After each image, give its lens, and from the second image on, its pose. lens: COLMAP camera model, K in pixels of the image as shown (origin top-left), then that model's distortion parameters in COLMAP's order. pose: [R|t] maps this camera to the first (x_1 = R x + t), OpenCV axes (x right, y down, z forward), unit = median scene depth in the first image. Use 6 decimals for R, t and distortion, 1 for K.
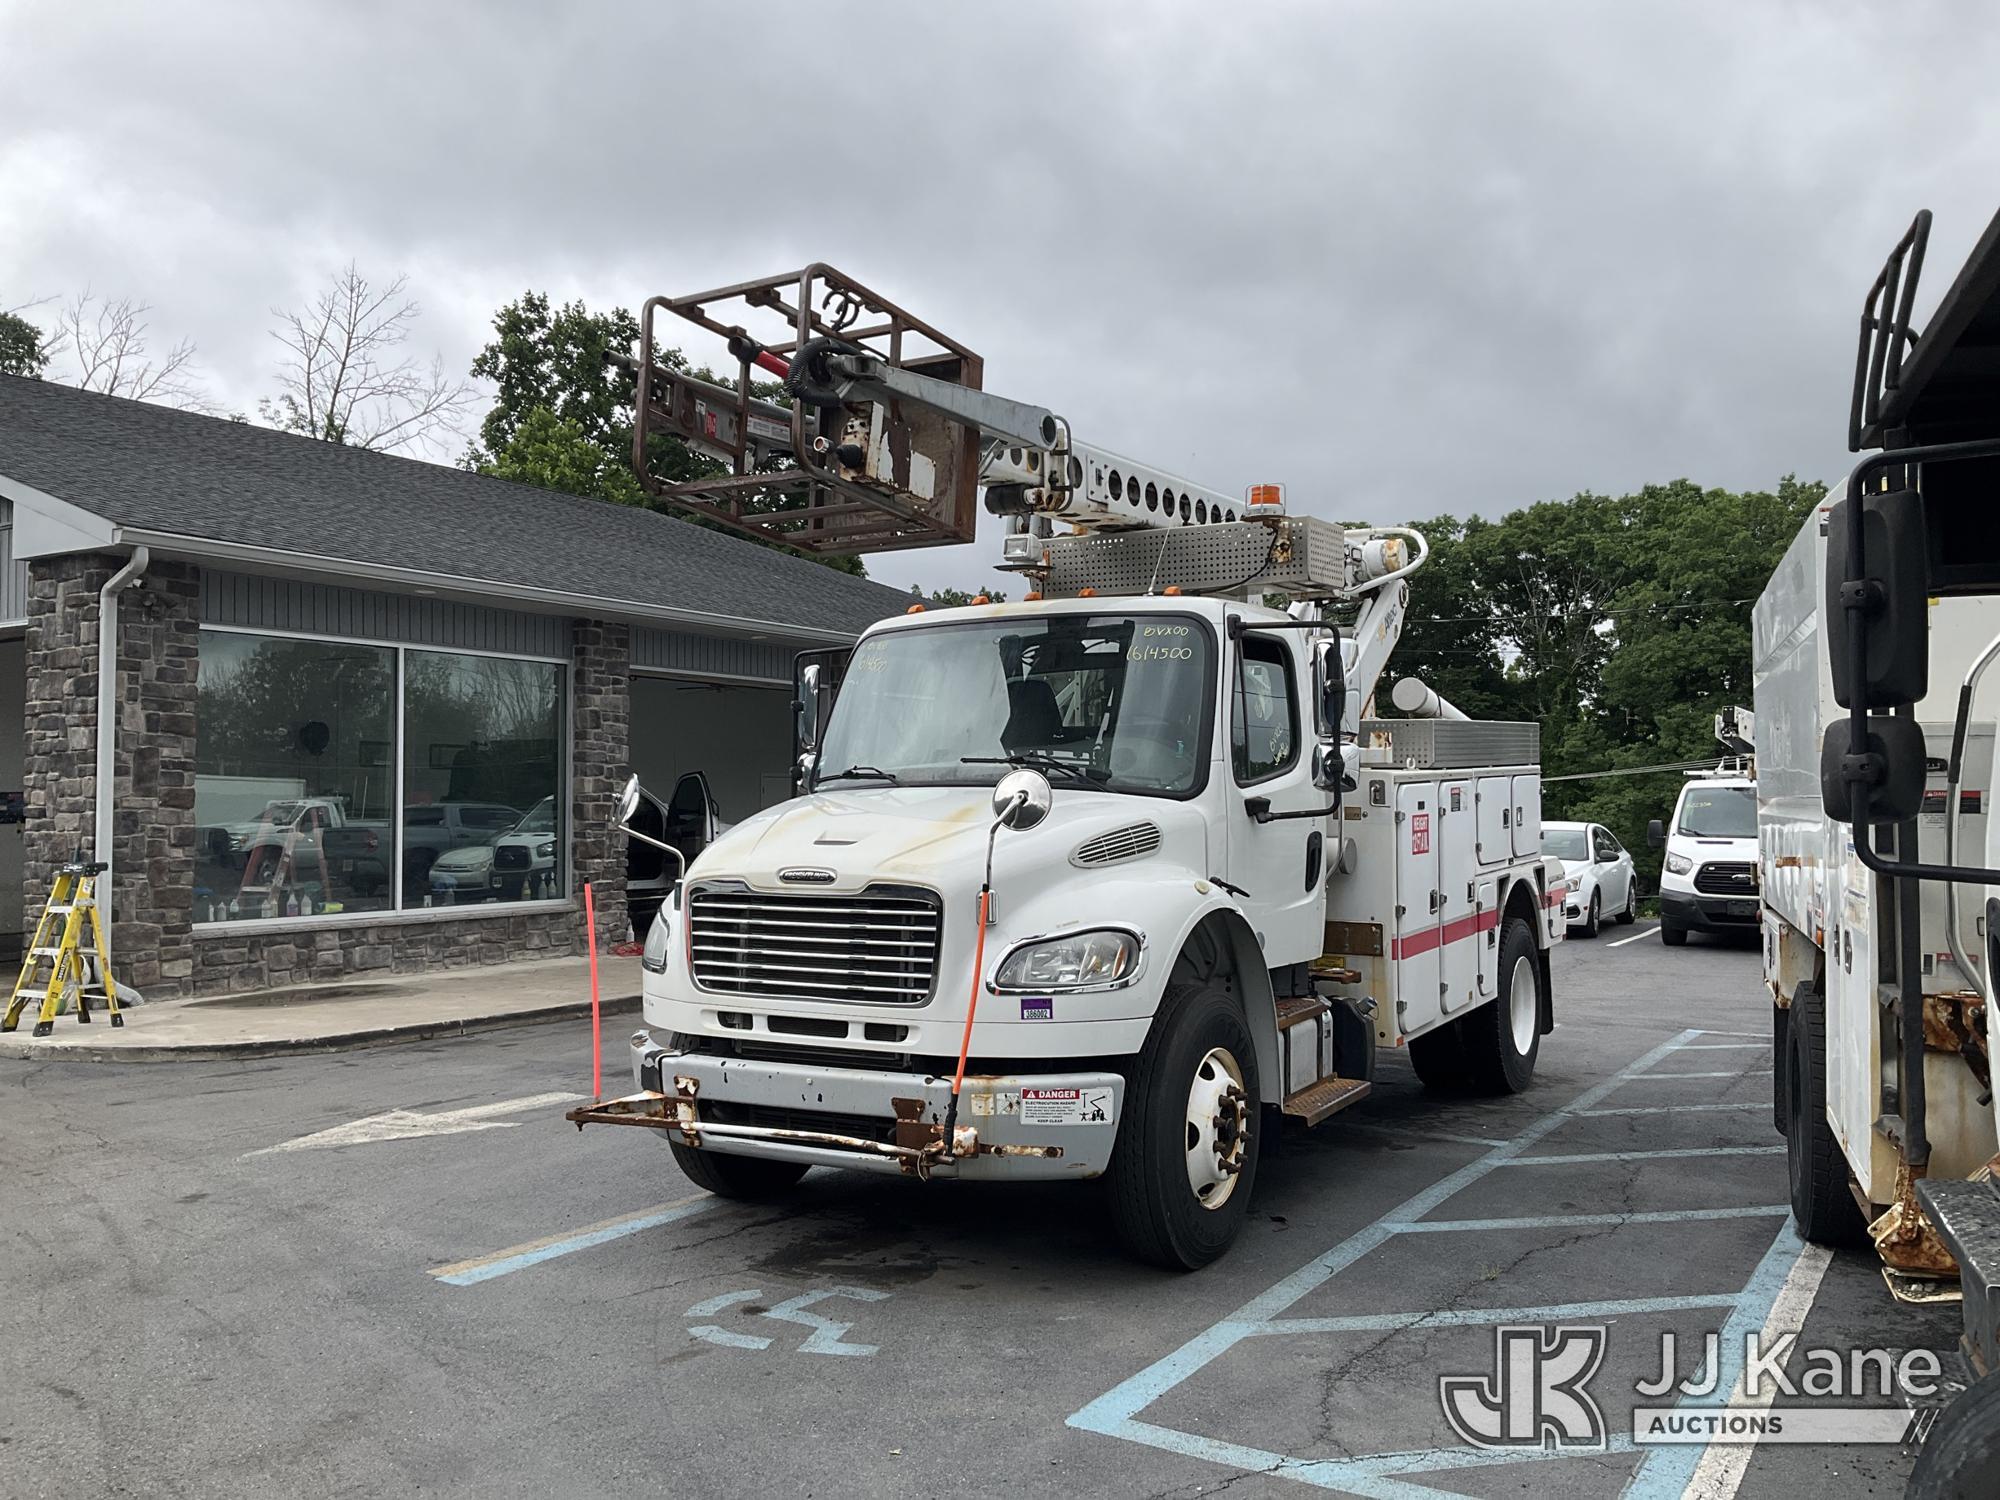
lens RADIAL K [[1625.9, 0, 995.6], [0, 1625.9, 746.4], [0, 0, 1]] dist [0.046528, -0.133994]
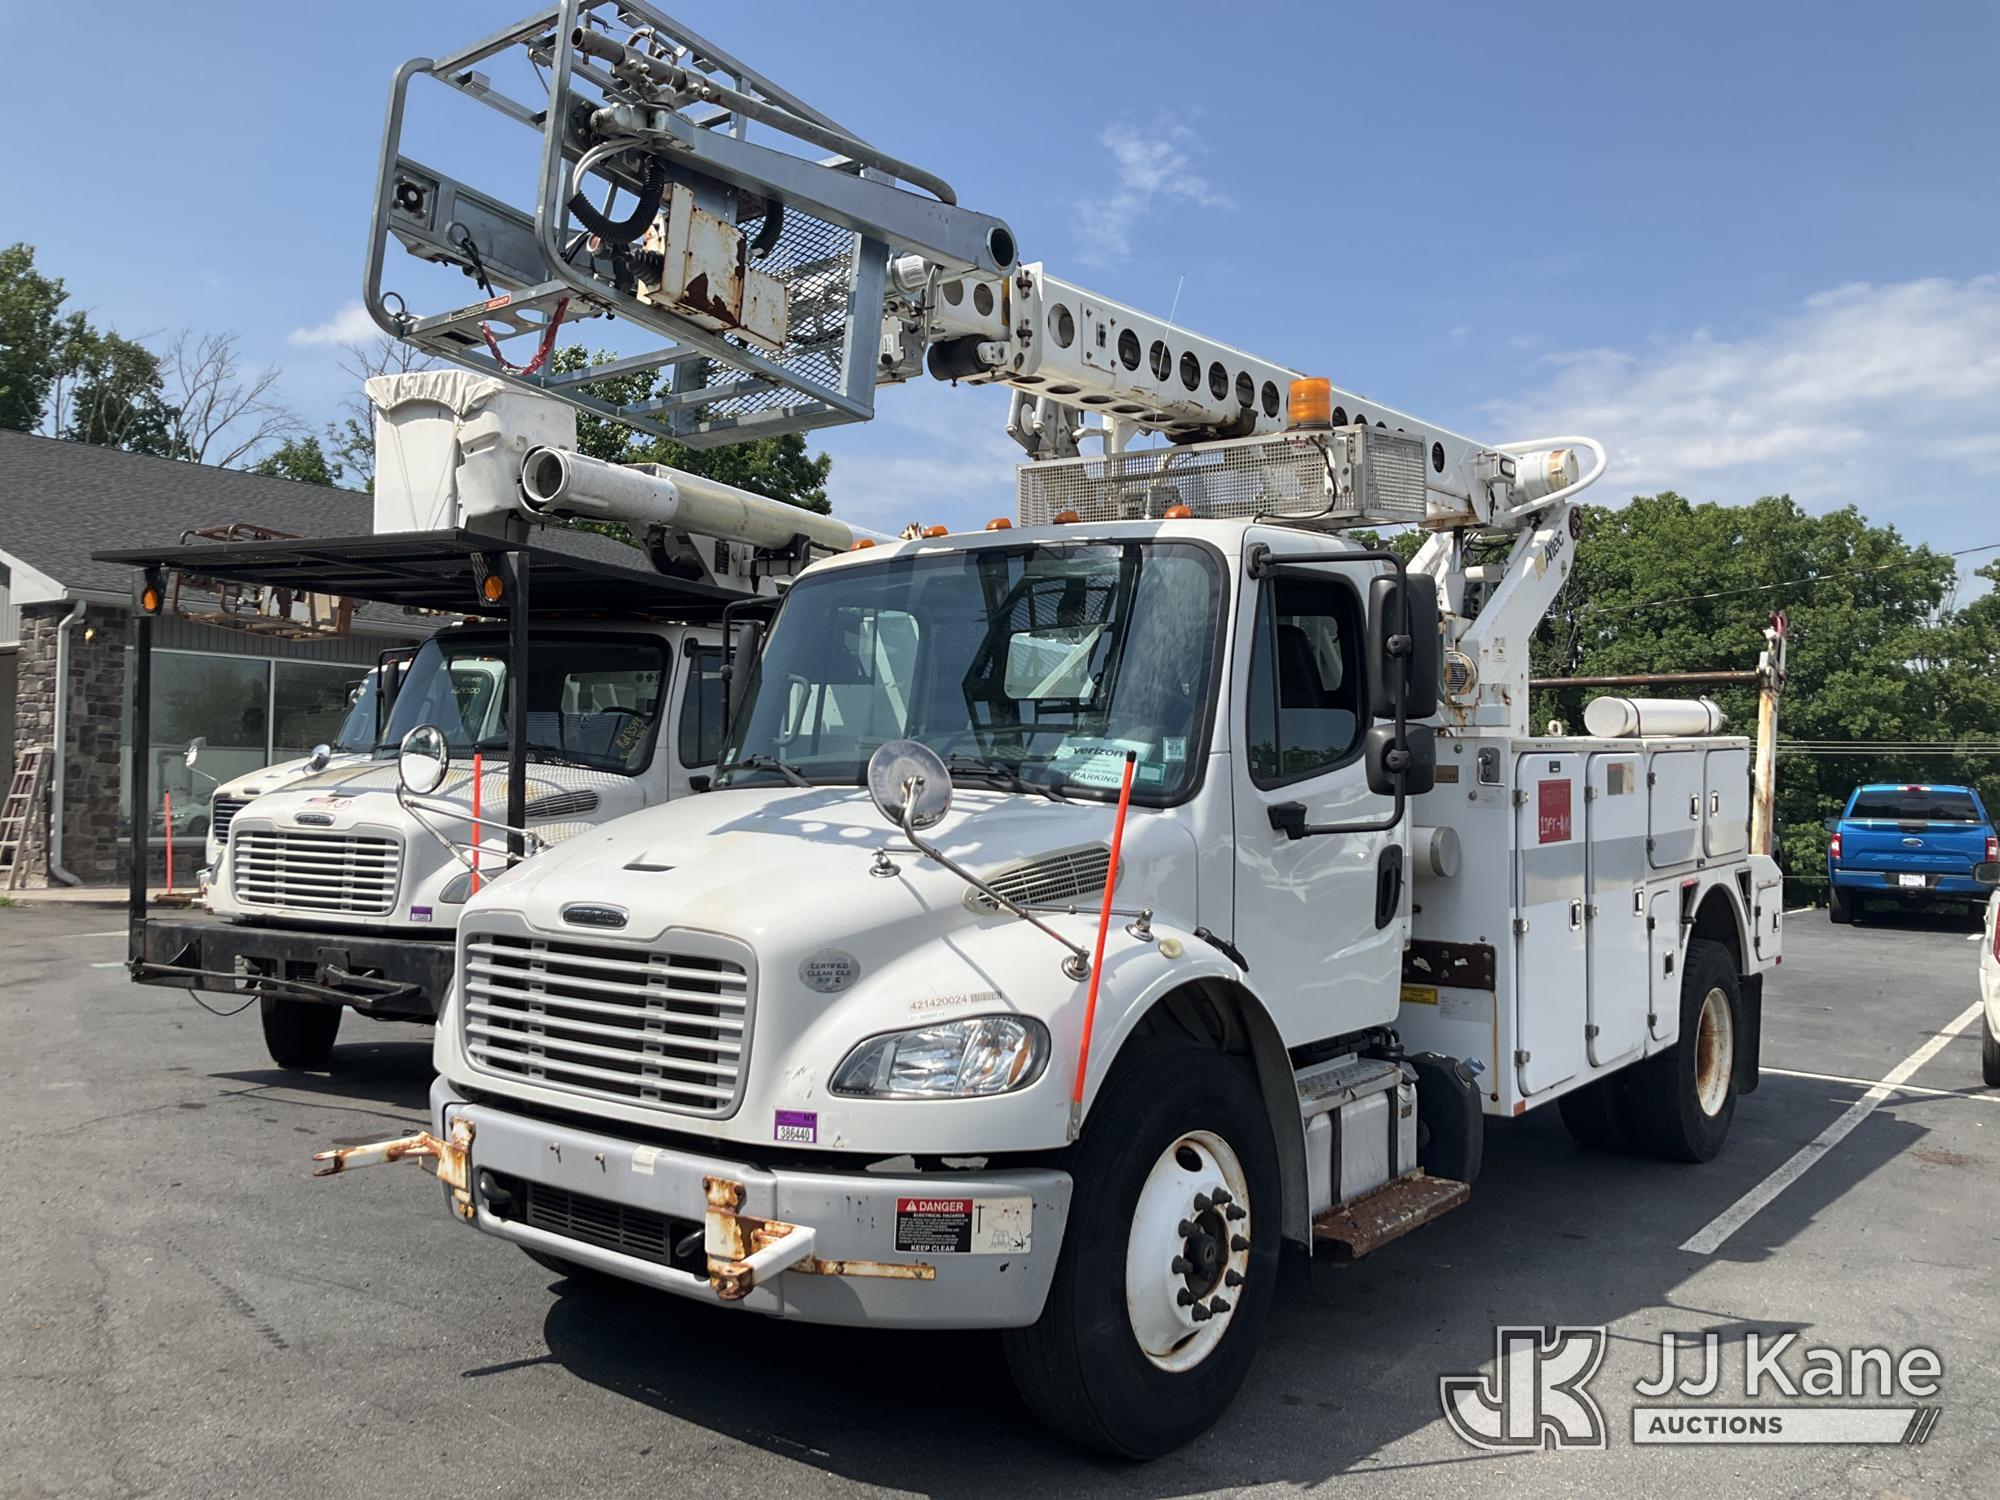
lens RADIAL K [[1560.1, 0, 992.2], [0, 1560.1, 743.0], [0, 0, 1]] dist [0.049515, -0.138609]
pose [[0.998460, 0.018553, -0.052290, 0.436448], [-0.018200, 0.999808, 0.007211, -0.008448], [0.052413, -0.006248, 0.998606, -0.470524]]
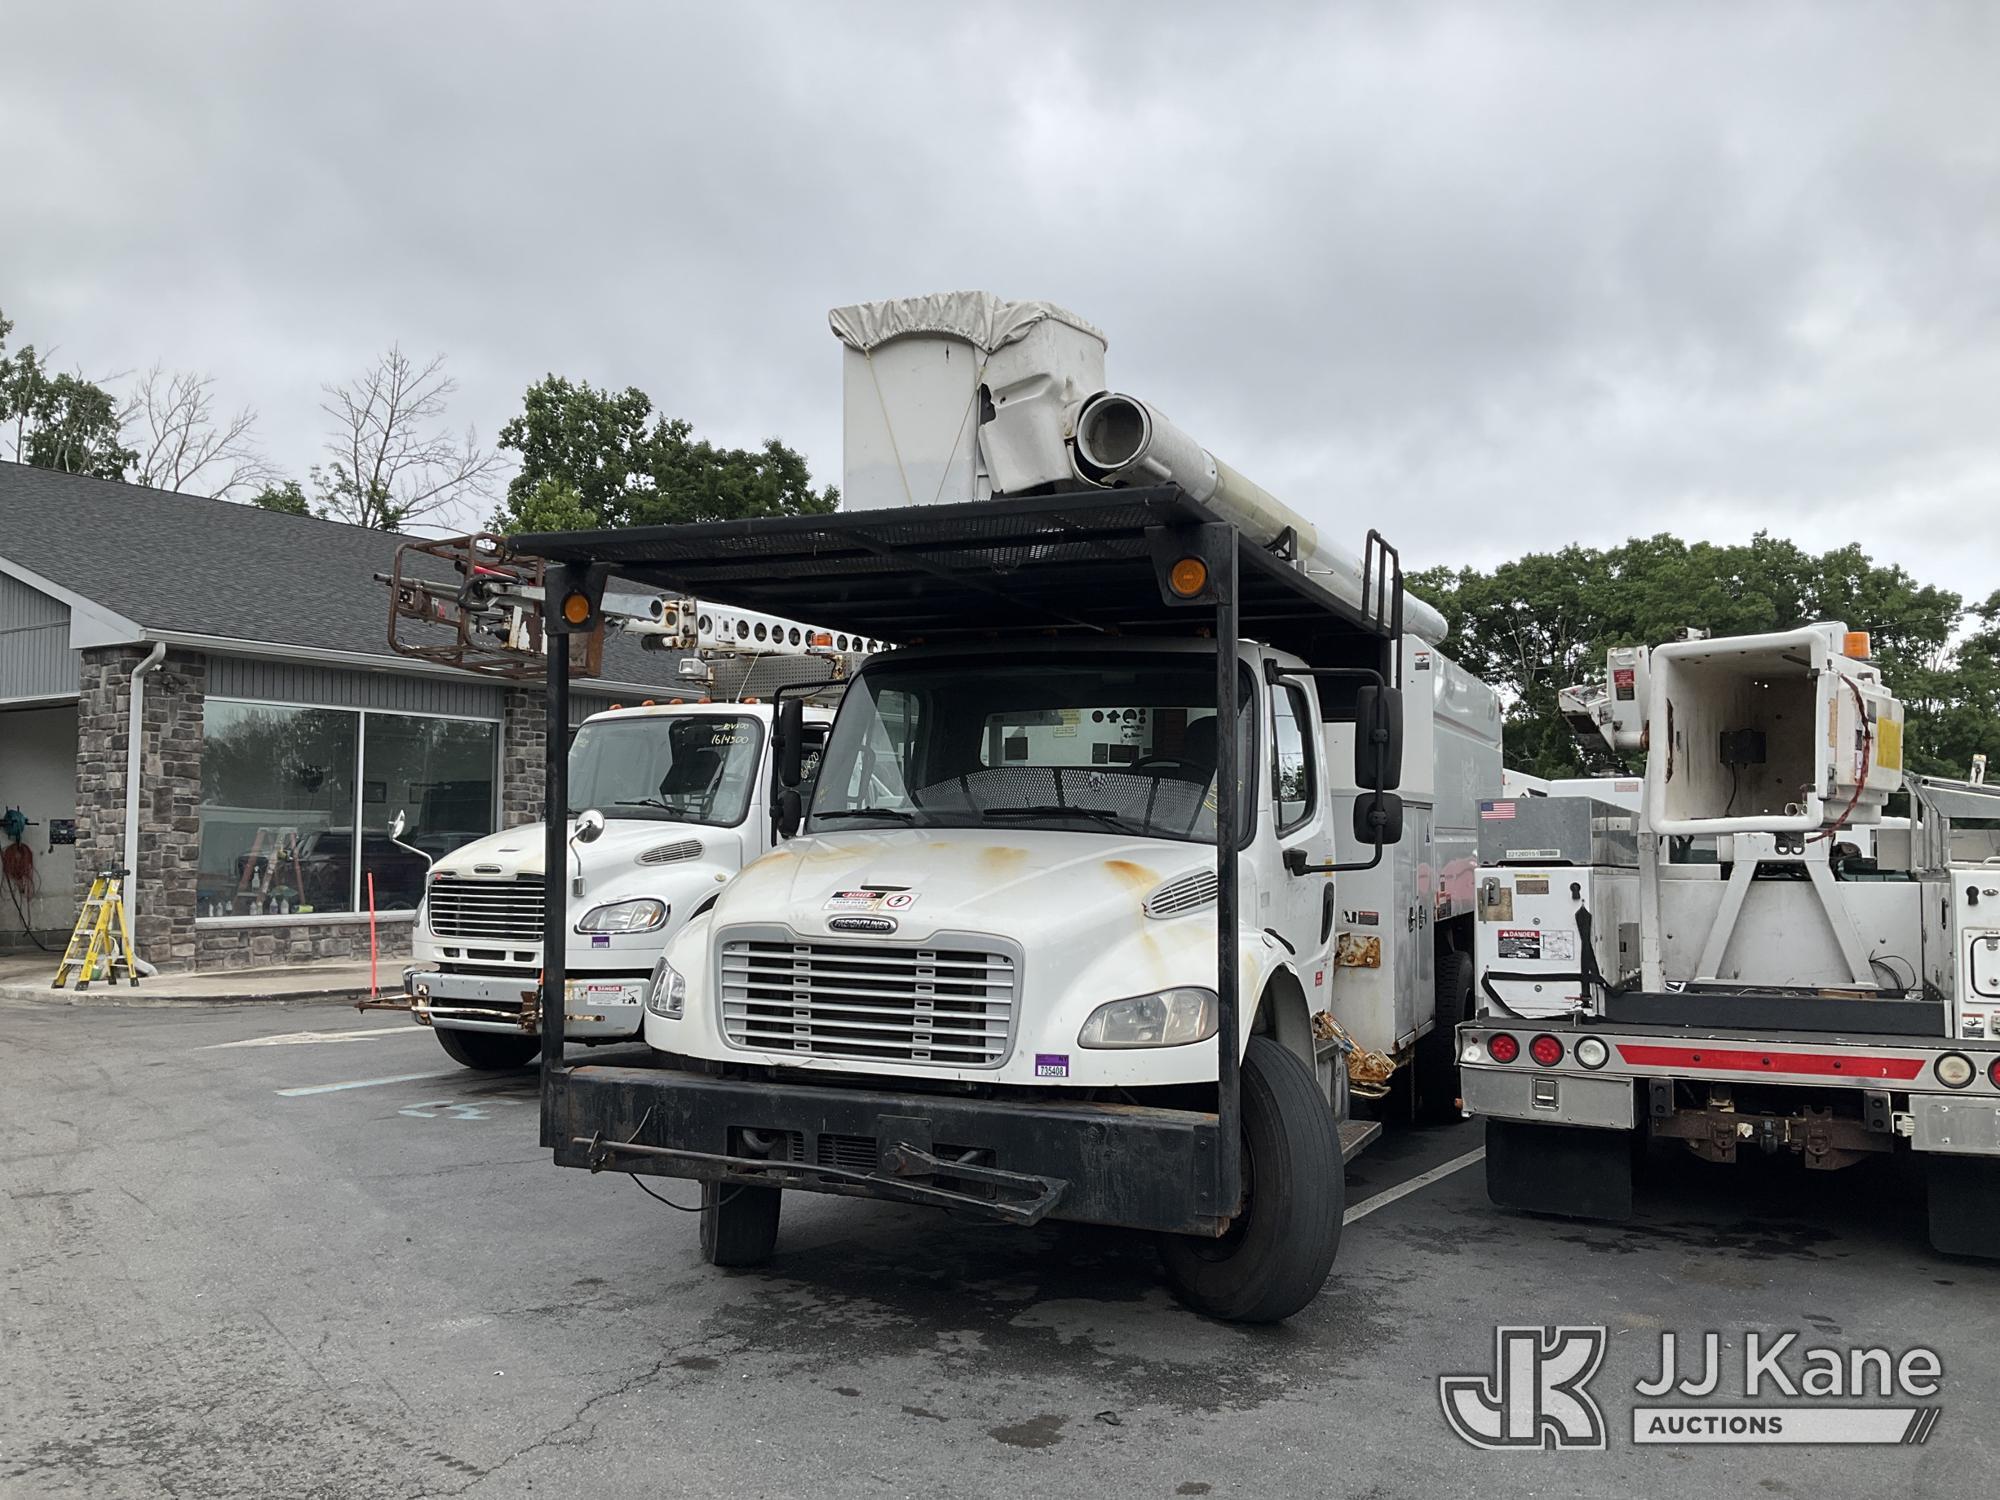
lens RADIAL K [[1585.3, 0, 1000.0], [0, 1585.3, 750.0], [0, 0, 1]] dist [0.043535, -0.154118]
pose [[0.999732, 0.005987, -0.022379, 0.207939], [-0.006457, 0.999759, -0.021005, -0.007229], [0.022248, 0.021144, 0.999529, -0.310266]]
